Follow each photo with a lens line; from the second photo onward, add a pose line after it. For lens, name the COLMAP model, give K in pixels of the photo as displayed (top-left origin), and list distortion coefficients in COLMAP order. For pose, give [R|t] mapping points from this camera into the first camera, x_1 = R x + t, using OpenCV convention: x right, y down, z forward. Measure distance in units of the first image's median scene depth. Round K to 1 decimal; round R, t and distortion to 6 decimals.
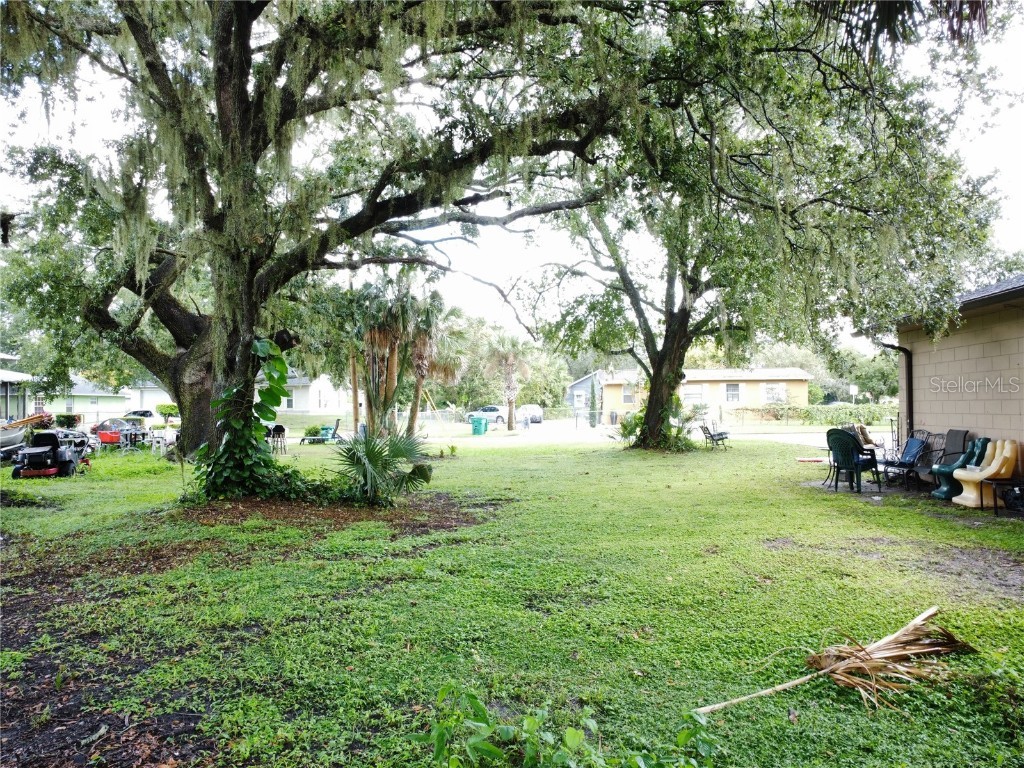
lens RADIAL K [[753.4, 0, 508.1], [0, 753.4, 386.7], [0, 0, 1]] dist [-0.119929, 0.180811]
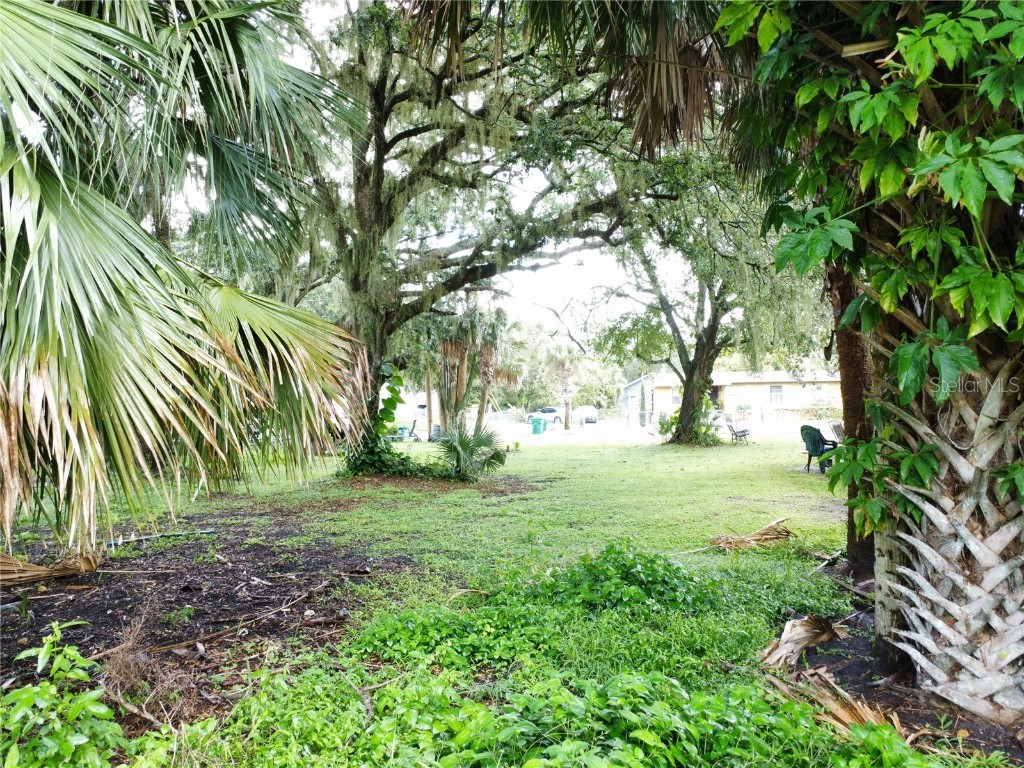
lens RADIAL K [[750.1, 0, 552.5], [0, 750.1, 385.2], [0, 0, 1]] dist [-0.000227, 0.175338]
pose [[0.999813, -0.005302, -0.018623, 0.005185], [0.005245, 0.999981, -0.003110, -0.006632], [0.018639, 0.003011, 0.999822, -0.177375]]
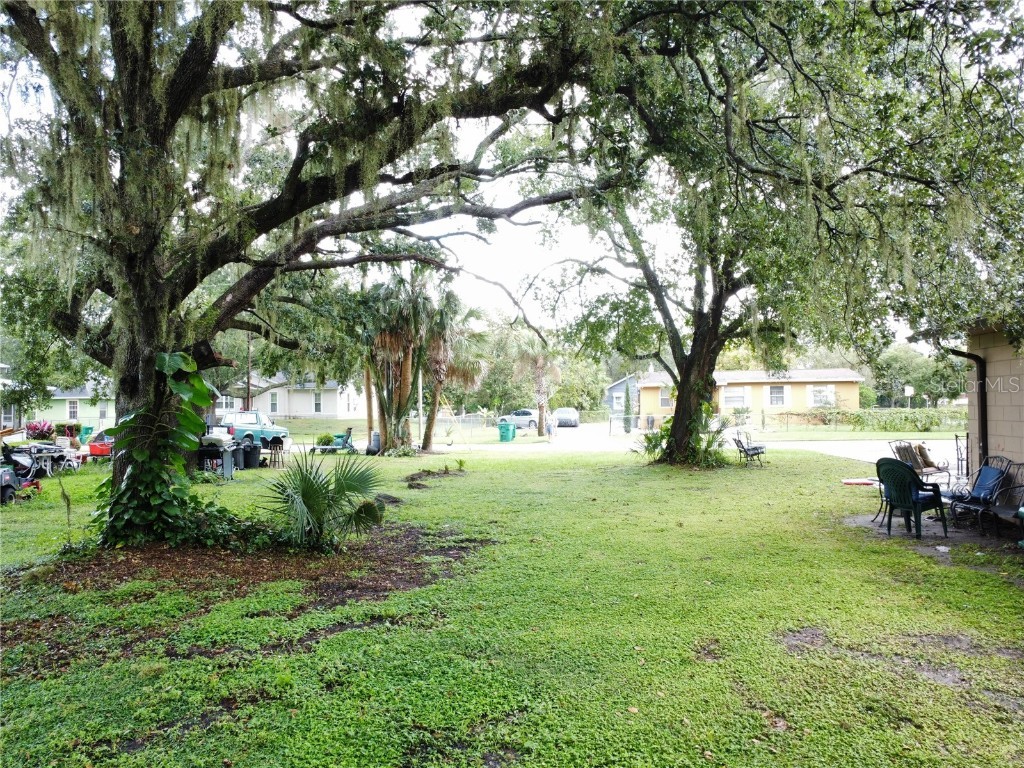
lens RADIAL K [[753.4, 0, 508.1], [0, 753.4, 386.7], [0, 0, 1]] dist [-0.119929, 0.180811]
pose [[0.998181, -0.003078, -0.060203, 0.039219], [0.003117, 0.999995, 0.000550, -0.010832], [0.060201, -0.000737, 0.998186, 0.086158]]
